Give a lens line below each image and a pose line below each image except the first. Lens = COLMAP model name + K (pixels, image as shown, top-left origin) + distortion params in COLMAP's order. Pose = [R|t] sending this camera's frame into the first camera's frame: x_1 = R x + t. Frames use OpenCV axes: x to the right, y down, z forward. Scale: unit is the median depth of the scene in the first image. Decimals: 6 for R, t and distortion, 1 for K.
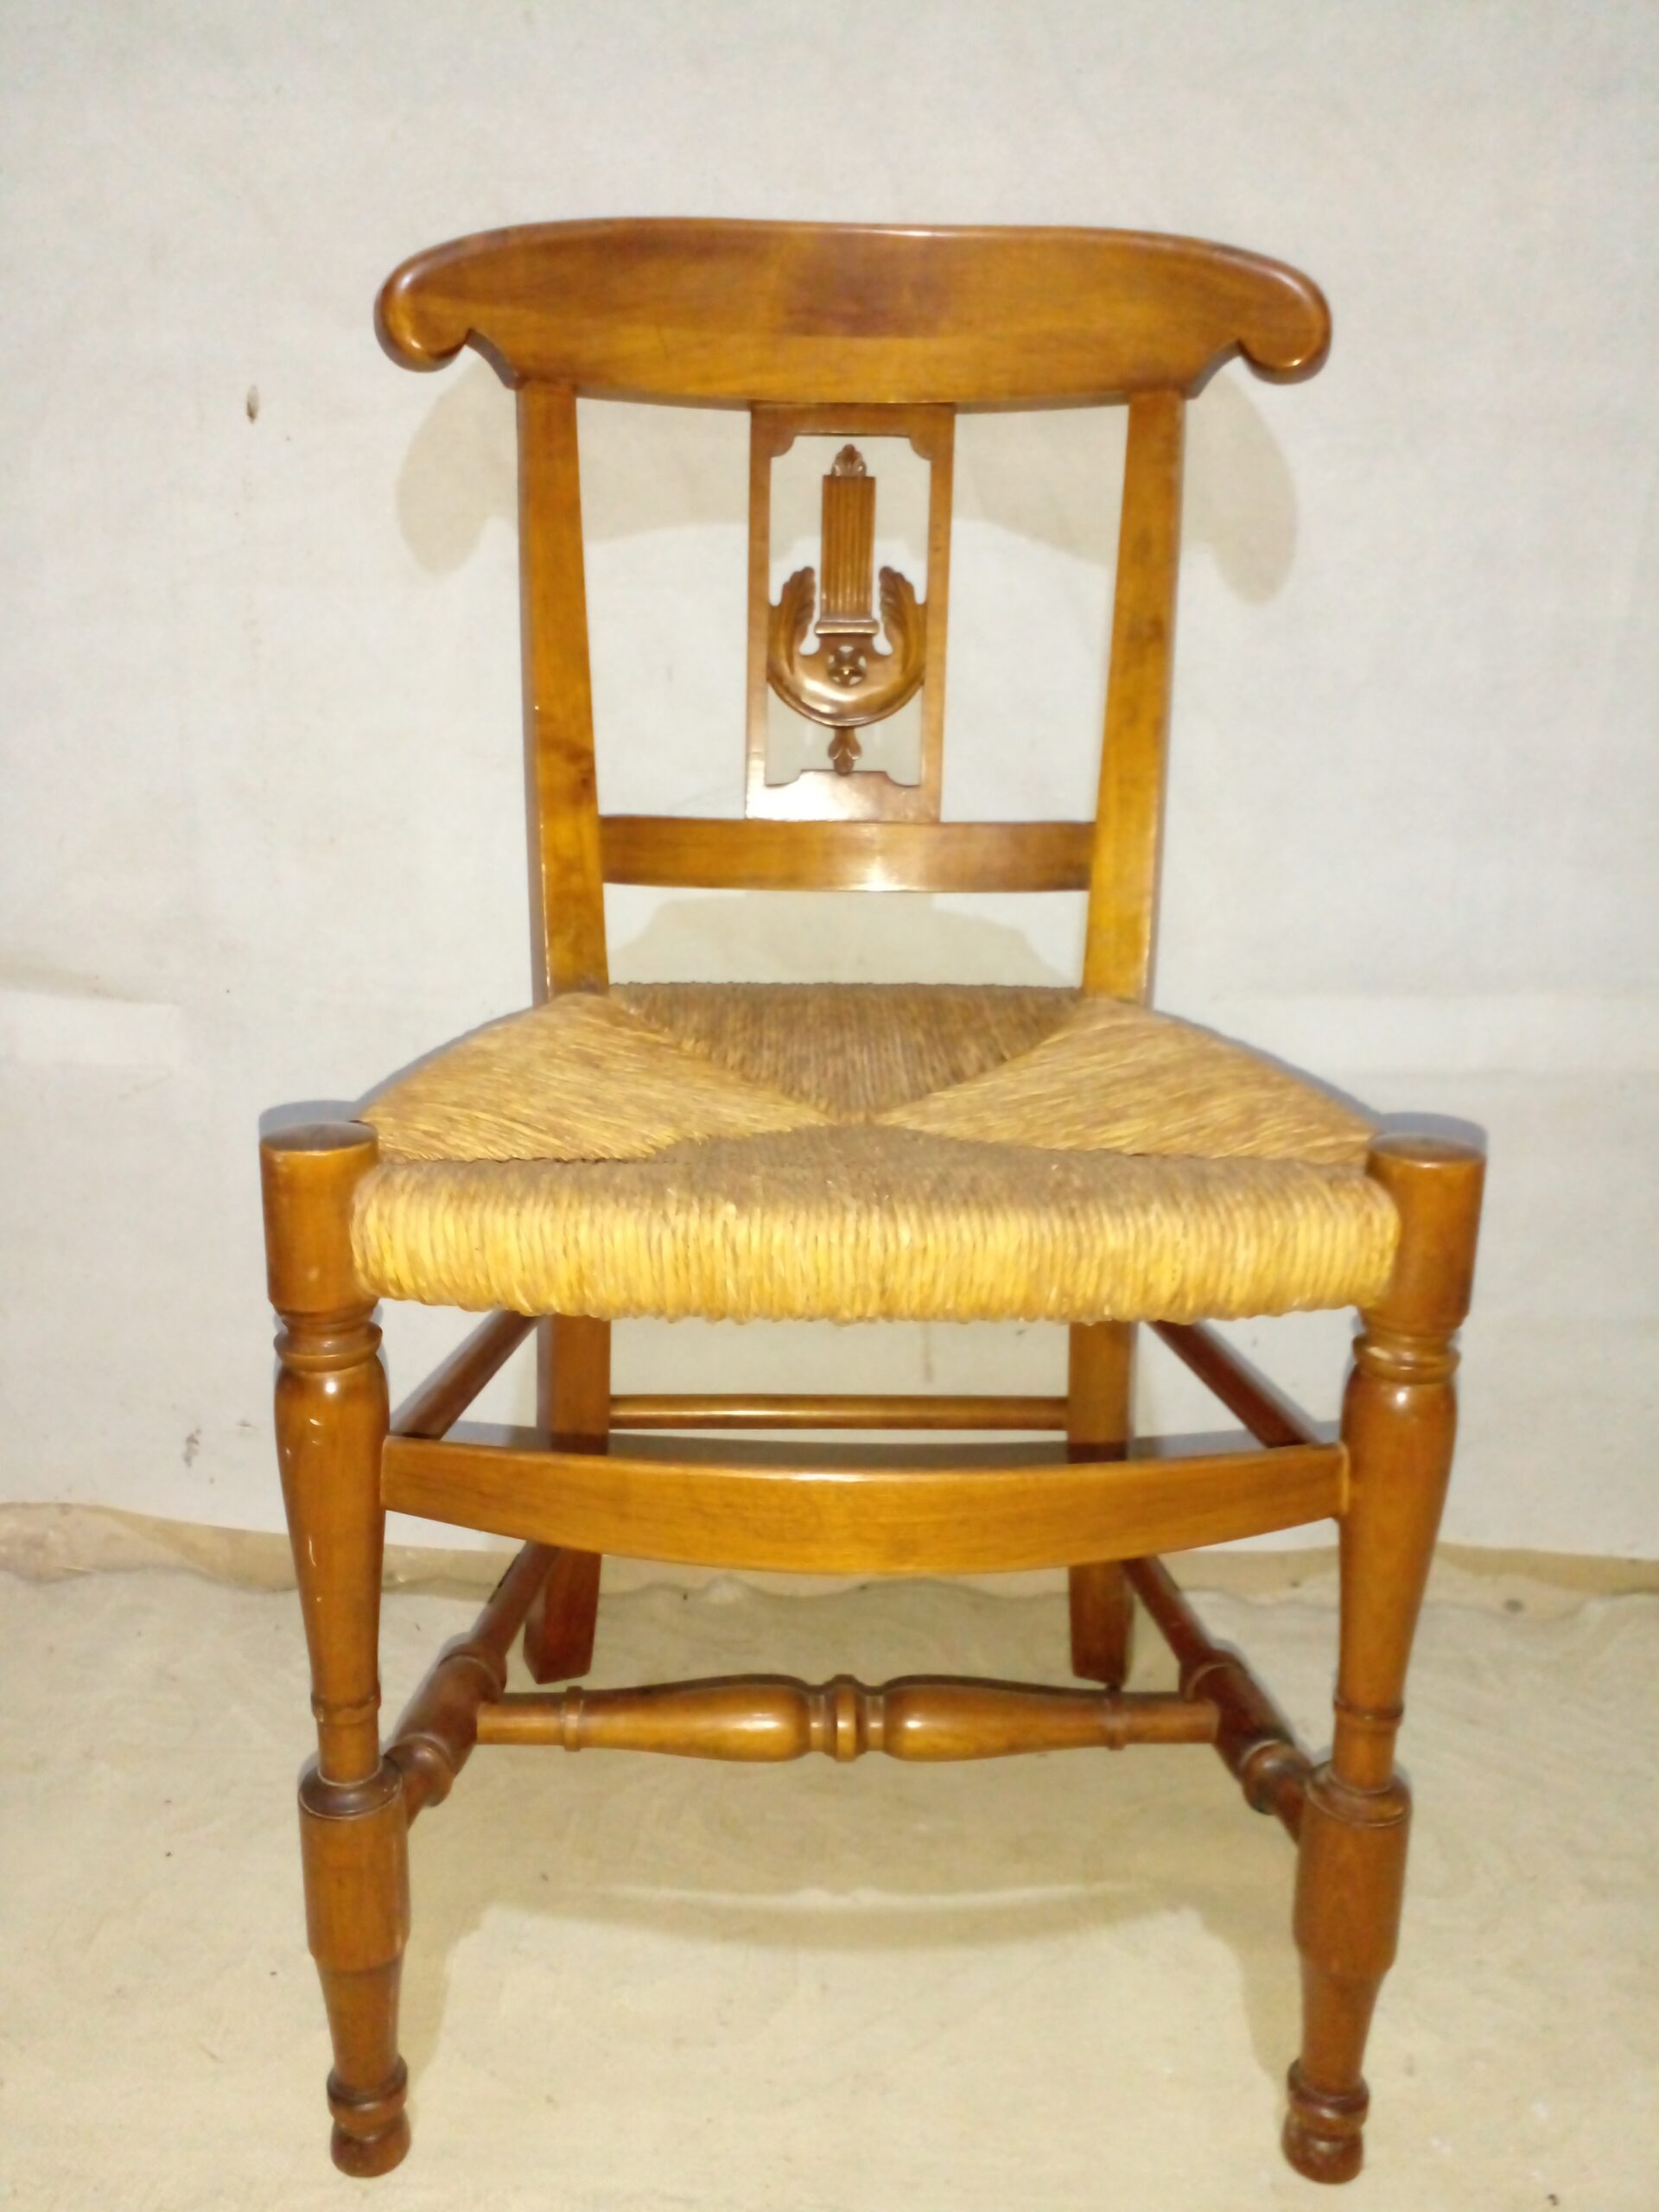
lens RADIAL K [[1806.7, 0, 781.8], [0, 1806.7, 1102.6], [0, 0, 1]] dist [0.000174, -0.014747]
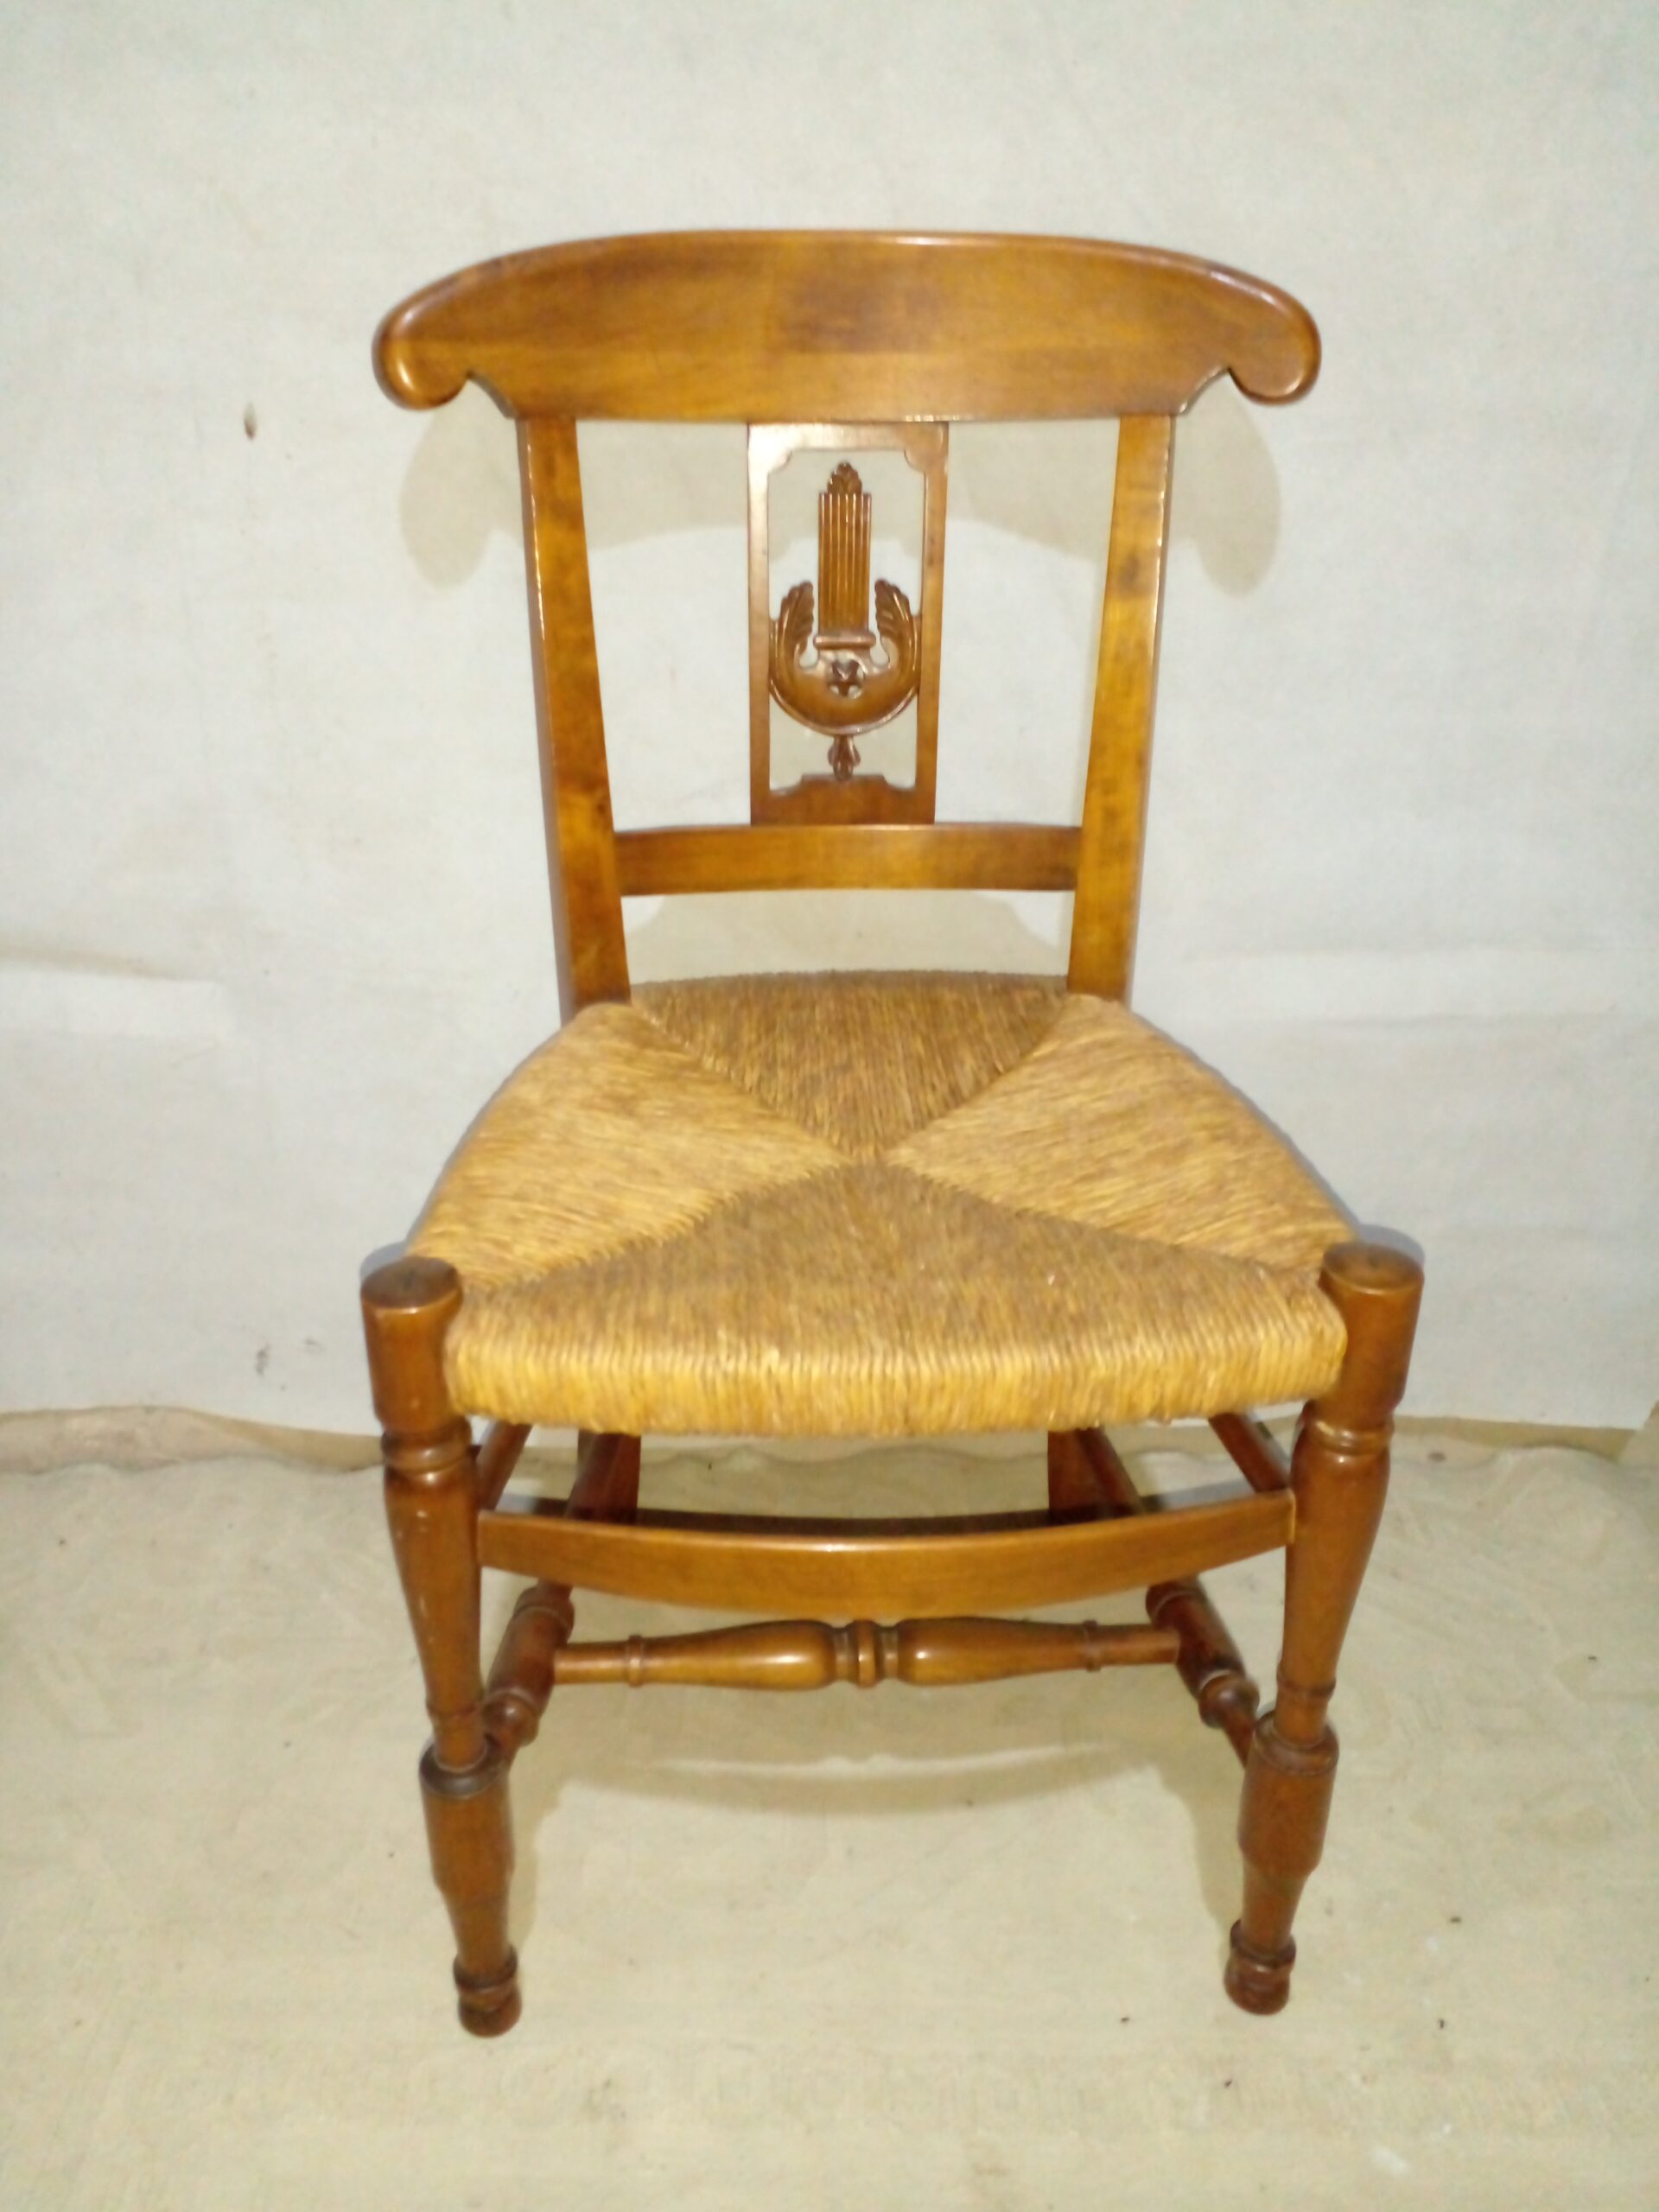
lens RADIAL K [[1777.9, 0, 783.0], [0, 1777.9, 1104.5], [0, 0, 1]] dist [0.005848, -0.011659]
pose [[0.999472, -0.027489, 0.017313, -0.026678], [0.023354, 0.978422, 0.205295, -0.231765], [-0.022582, -0.204782, 0.978547, -0.059925]]
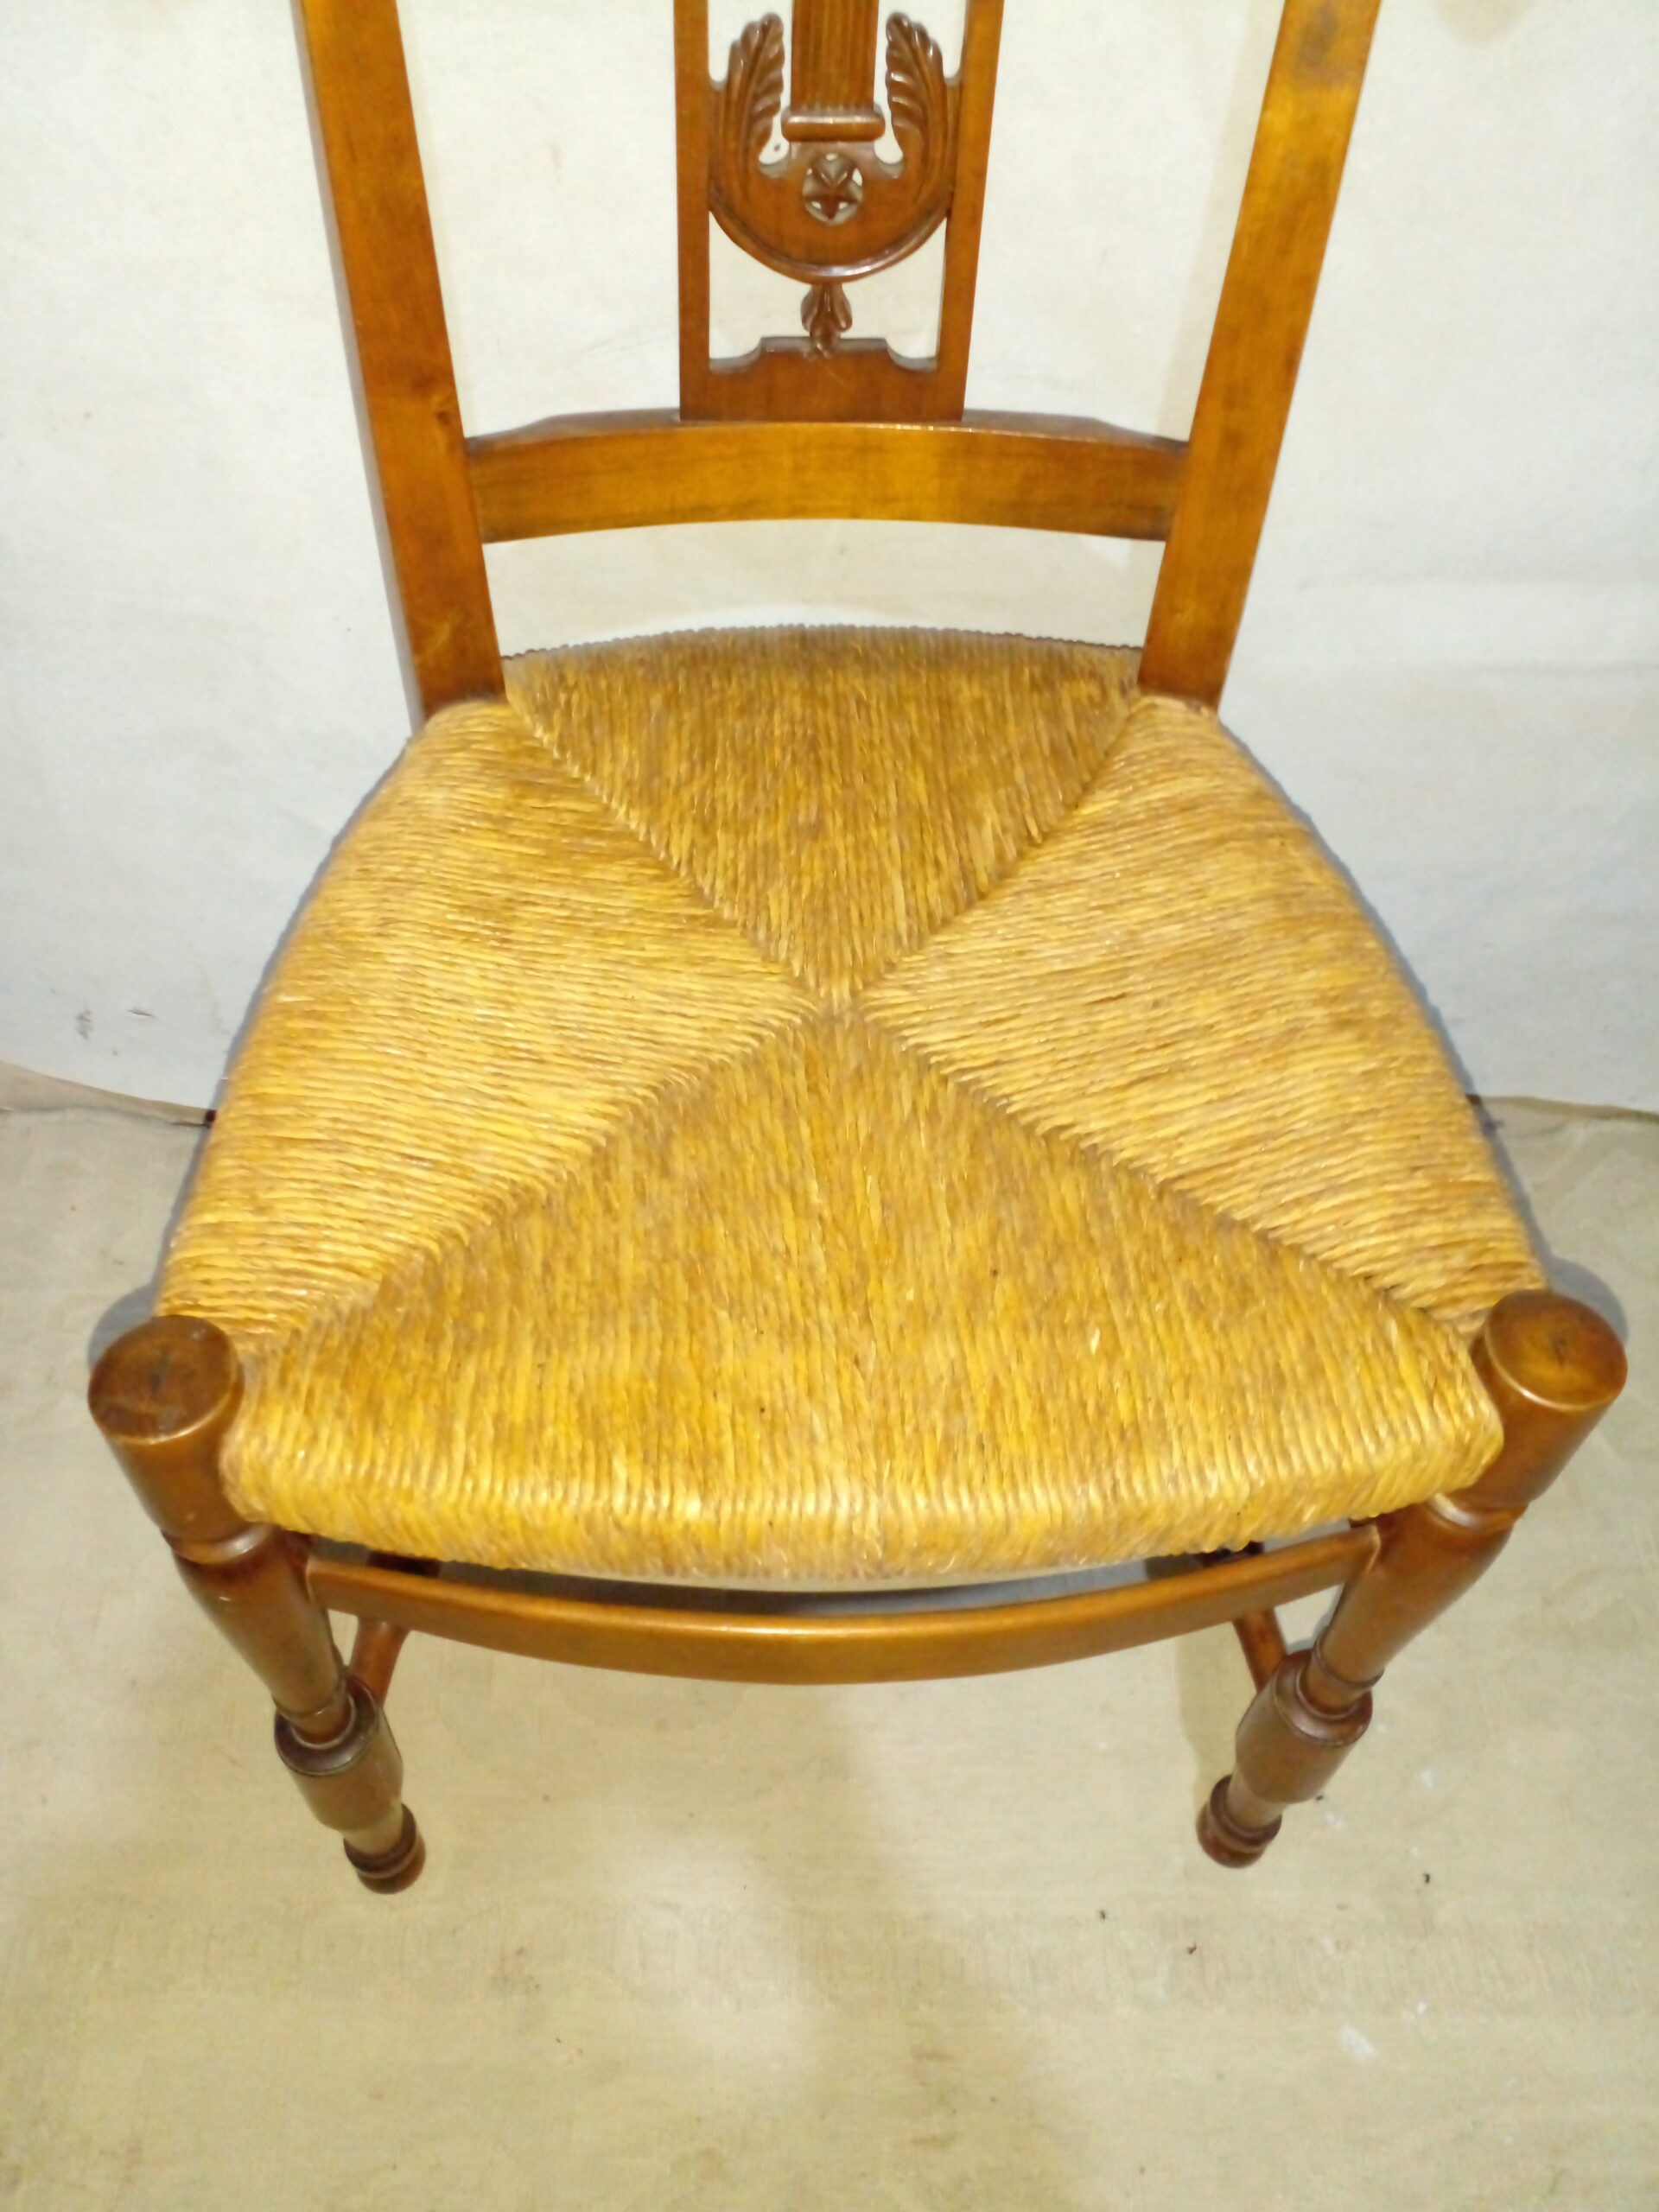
lens RADIAL K [[1777.9, 0, 783.0], [0, 1777.9, 1104.5], [0, 0, 1]] dist [0.005848, -0.011659]
pose [[0.999499, -0.017203, 0.026581, -0.004562], [-0.001947, 0.804550, 0.593881, -0.388615], [-0.031602, -0.593635, 0.804113, 0.325724]]
